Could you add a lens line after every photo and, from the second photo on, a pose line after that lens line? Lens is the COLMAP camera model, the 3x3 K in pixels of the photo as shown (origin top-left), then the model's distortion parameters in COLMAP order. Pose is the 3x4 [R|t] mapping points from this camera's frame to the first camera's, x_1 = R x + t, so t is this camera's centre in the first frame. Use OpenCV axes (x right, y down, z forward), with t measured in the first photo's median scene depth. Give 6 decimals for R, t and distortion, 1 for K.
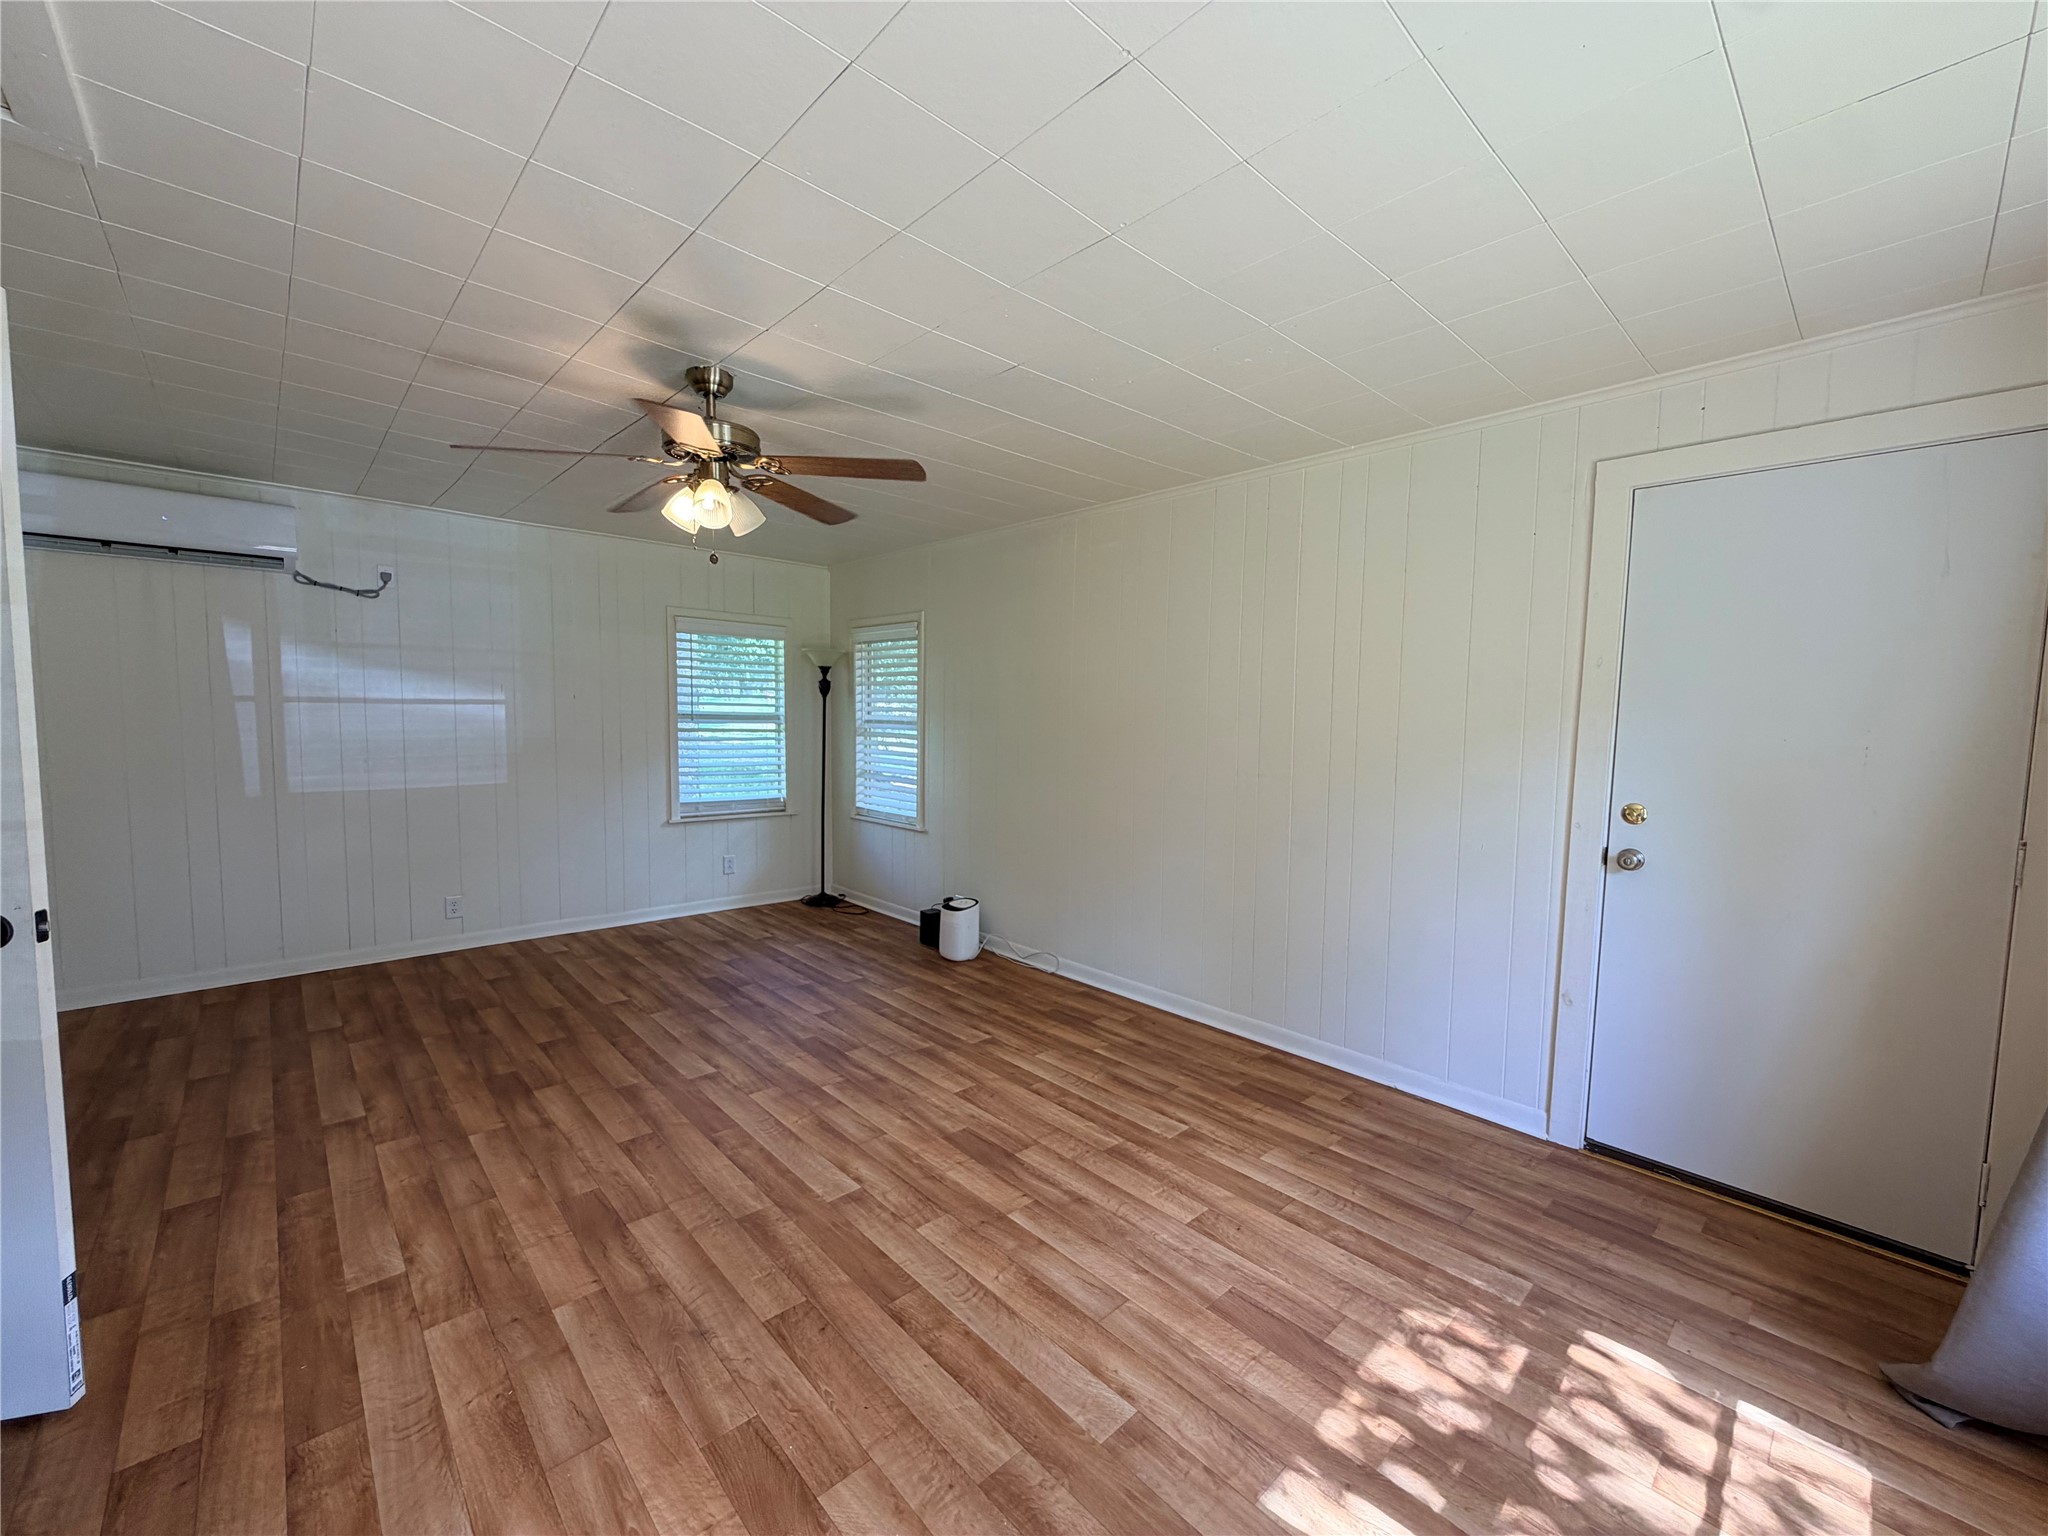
lens RADIAL K [[817.7, 0, 1017.8], [0, 817.7, 768.8], [0, 0, 1]] dist [-0.000302, 0.000322]
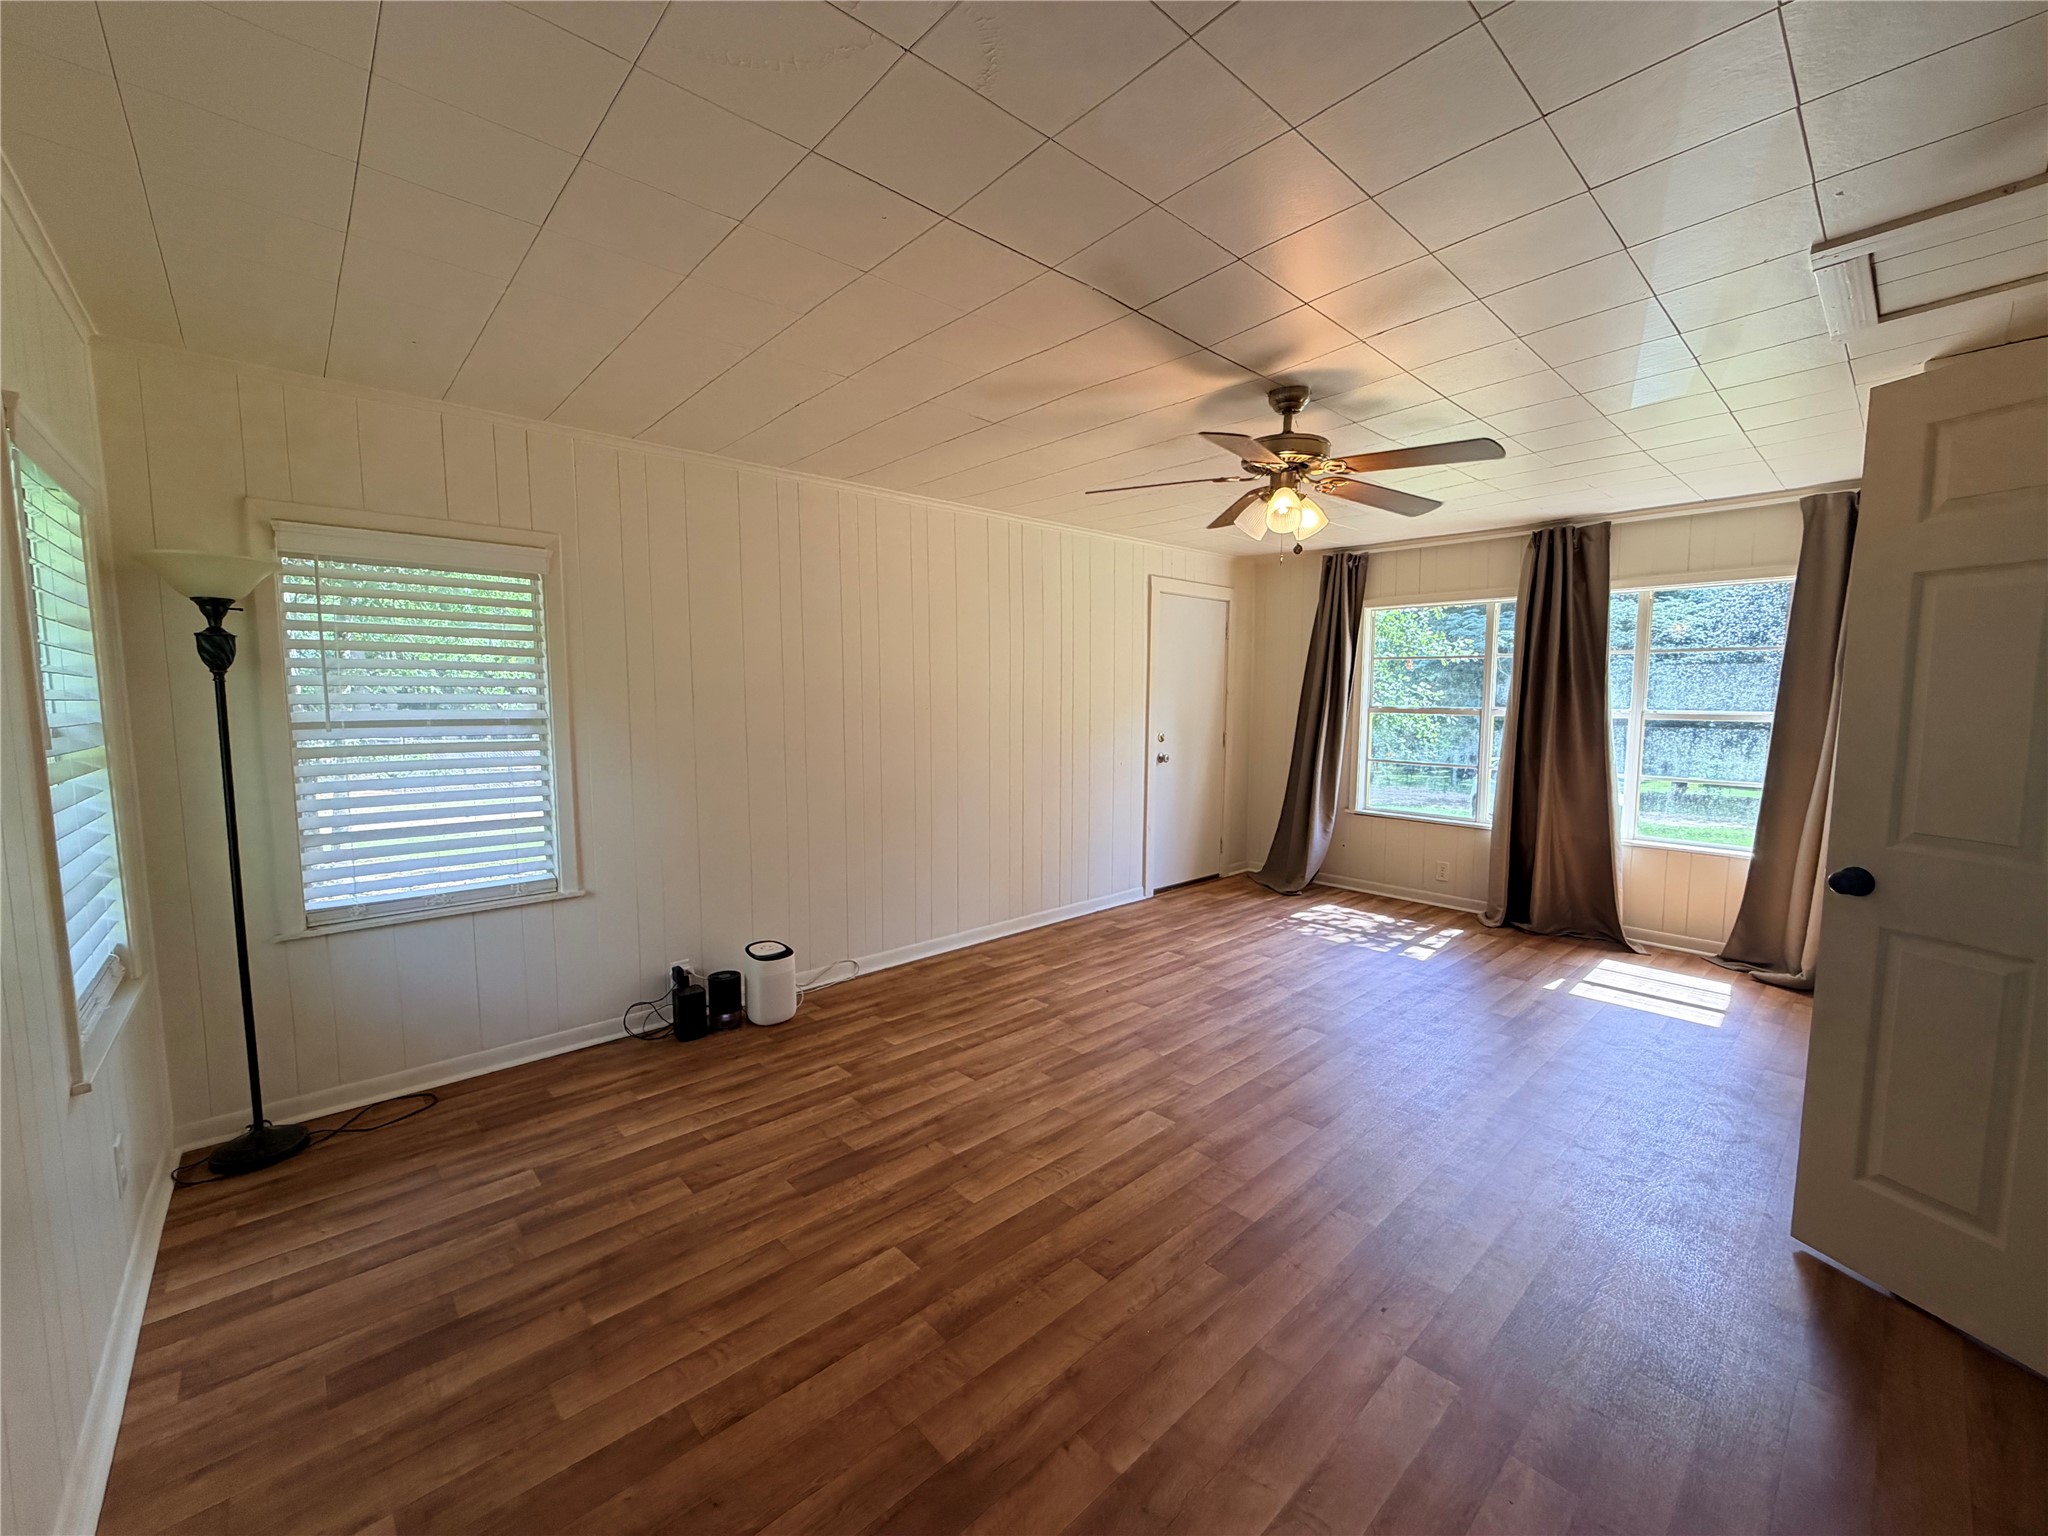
lens RADIAL K [[817.7, 0, 1017.8], [0, 817.7, 768.8], [0, 0, 1]] dist [-0.000302, 0.000322]
pose [[0.011500, -0.105727, 0.994329, -1.351453], [0.070963, 0.991974, 0.104655, -0.111863], [-0.997413, 0.069357, 0.018910, 1.227564]]
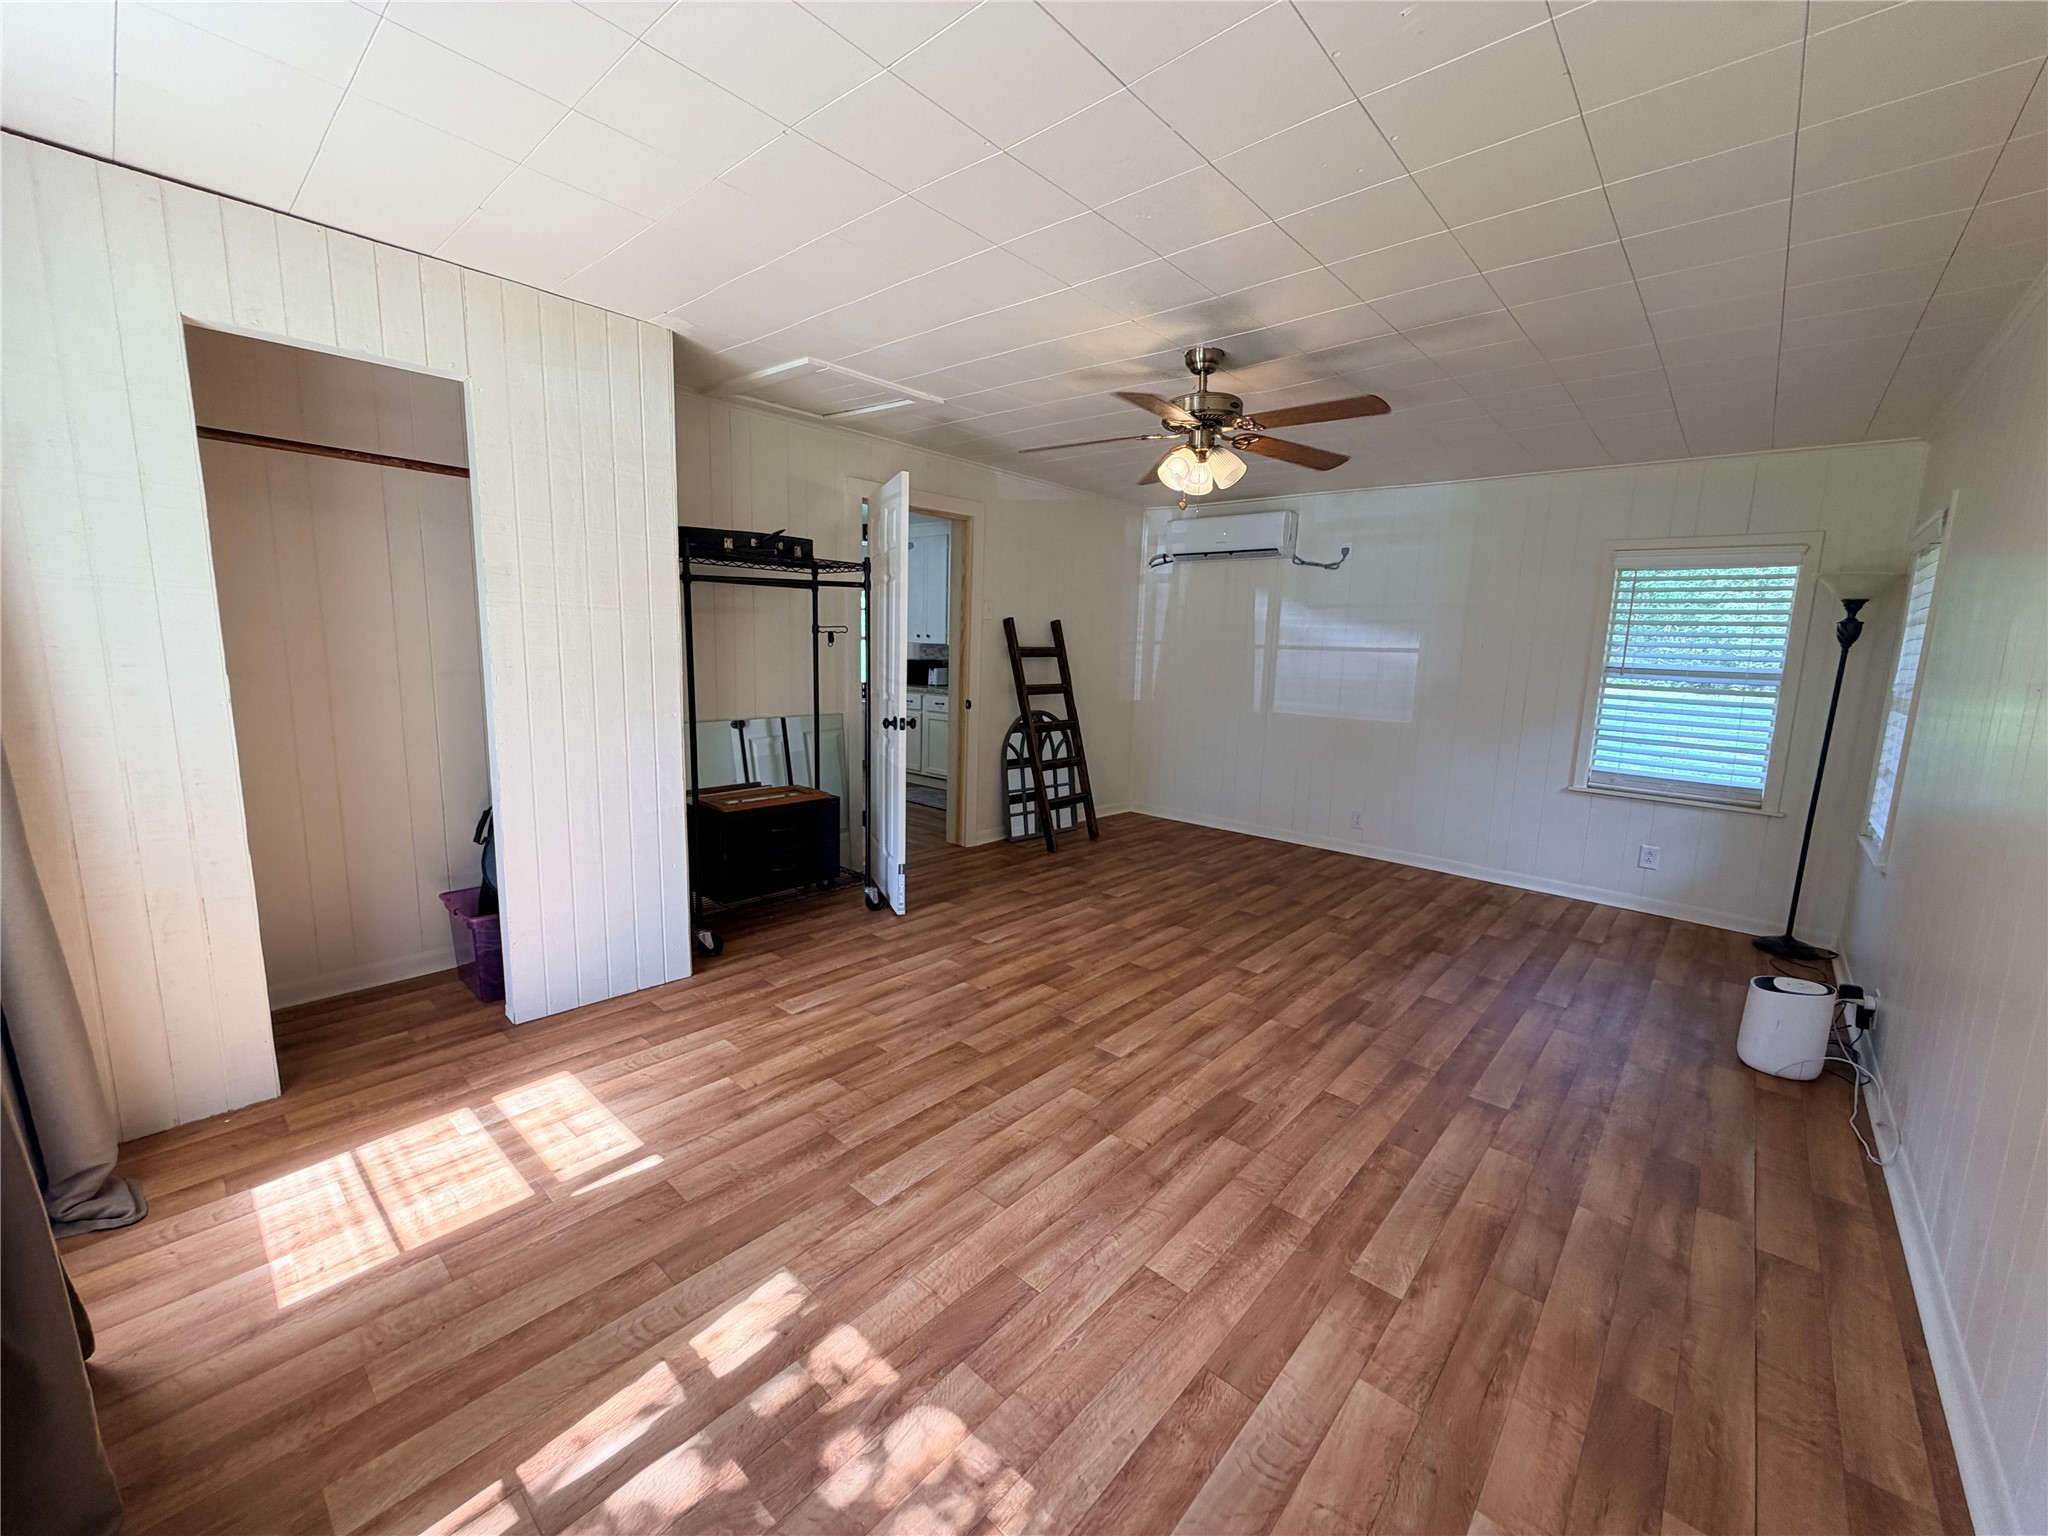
lens RADIAL K [[817.8, 0, 1019.6], [0, 817.8, 763.6], [0, 0, 1]] dist [0.000858, -0.000055]
pose [[0.094698, 0.133281, -0.986544, 0.743328], [-0.101202, 0.987152, 0.123649, -0.020152], [0.990349, 0.088131, 0.106969, 0.593838]]
